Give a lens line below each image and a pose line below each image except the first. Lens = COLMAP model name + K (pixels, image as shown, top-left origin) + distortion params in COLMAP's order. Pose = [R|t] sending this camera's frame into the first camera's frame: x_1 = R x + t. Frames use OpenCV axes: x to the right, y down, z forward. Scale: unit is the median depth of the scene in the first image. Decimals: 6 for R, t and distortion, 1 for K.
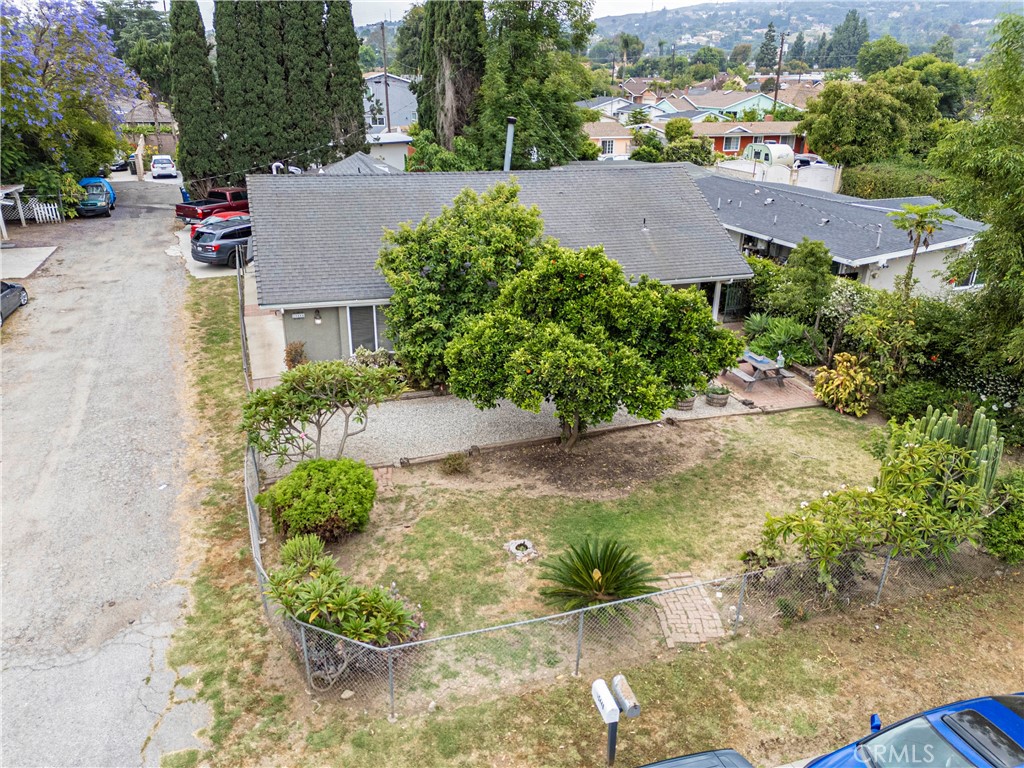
lens RADIAL K [[750.0, 0, 514.3], [0, 750.0, 384.5], [0, 0, 1]] dist [0.064403, -0.056855]
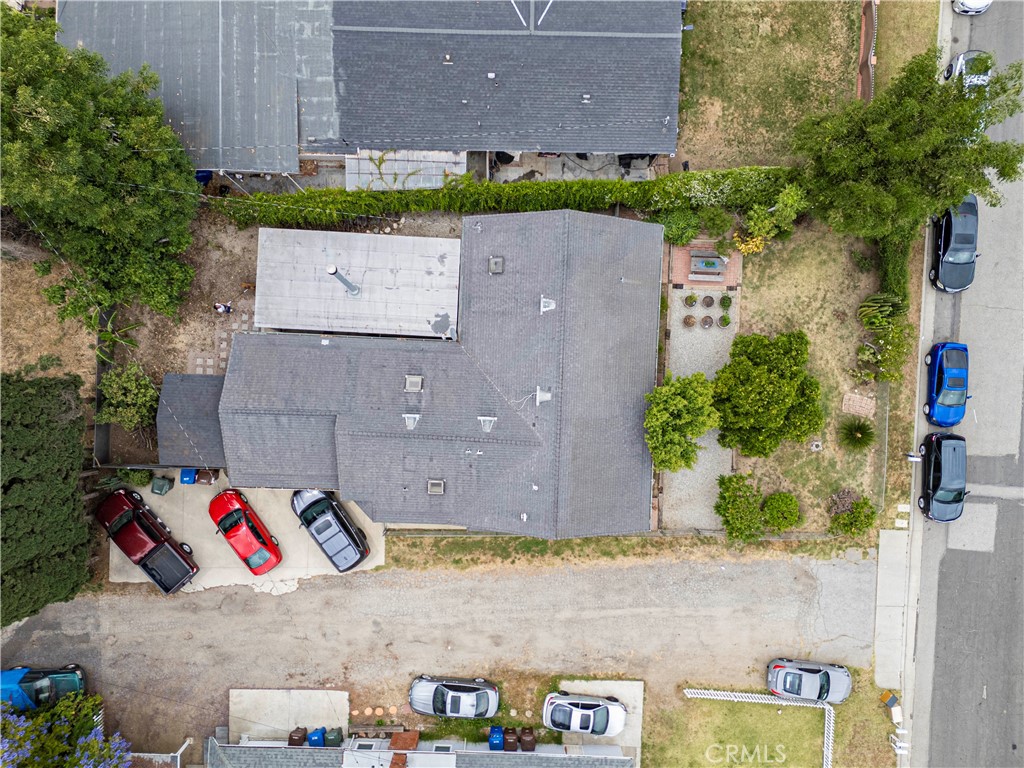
lens RADIAL K [[750.0, 0, 512.2], [0, 750.0, 385.3], [0, 0, 1]] dist [0.064403, -0.056855]
pose [[0.340891, -0.940069, -0.007983, -0.063993], [0.344202, 0.116905, 0.931589, -1.269682], [-0.874825, -0.320318, 0.363425, 0.468105]]
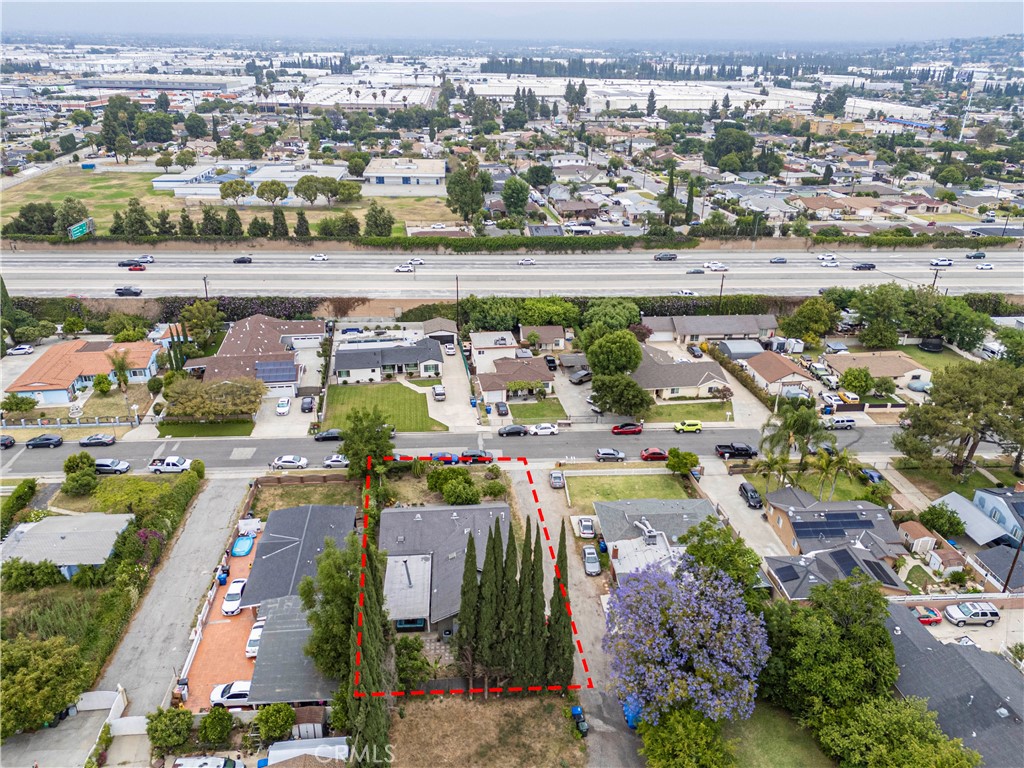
lens RADIAL K [[750.0, 0, 512.1], [0, 750.0, 383.7], [0, 0, 1]] dist [0.064403, -0.056855]
pose [[-0.975395, -0.108040, 0.192178, -0.766831], [0.065626, 0.689891, 0.720933, -2.567241], [-0.210471, 0.715806, -0.665826, 2.290657]]
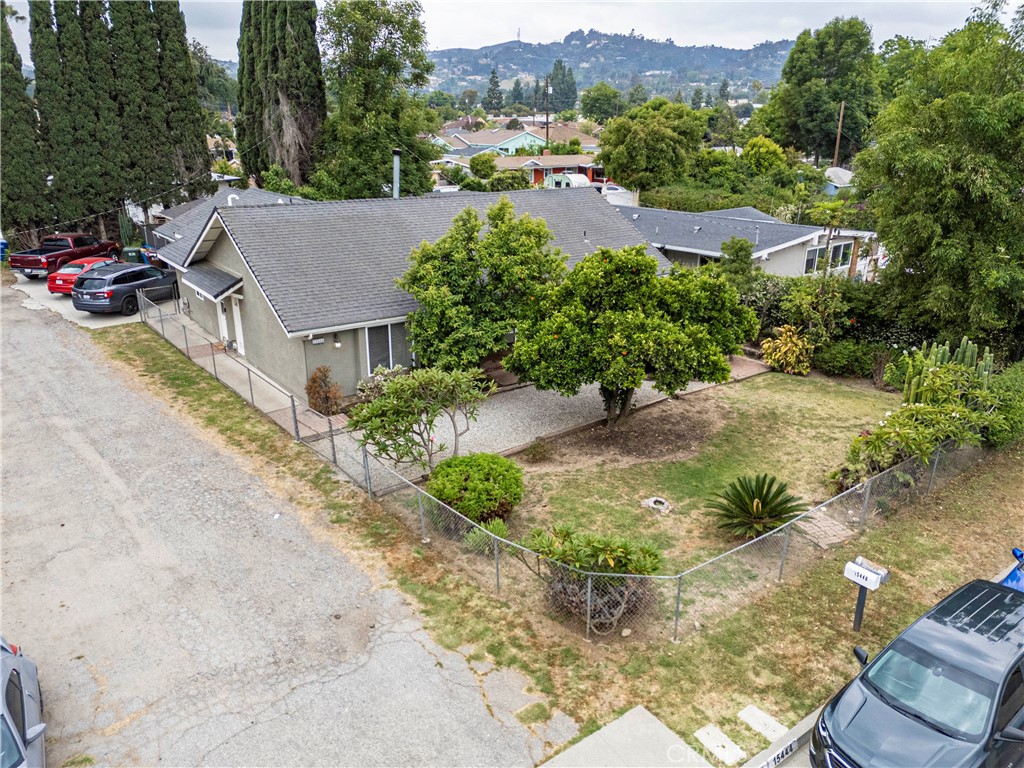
lens RADIAL K [[750.0, 0, 515.2], [0, 750.0, 384.2], [0, 0, 1]] dist [0.064403, -0.056855]
pose [[0.942067, -0.118429, 0.313823, -0.239554], [0.133714, 0.990637, -0.027553, 0.018306], [-0.307622, 0.067920, 0.949082, -0.013783]]
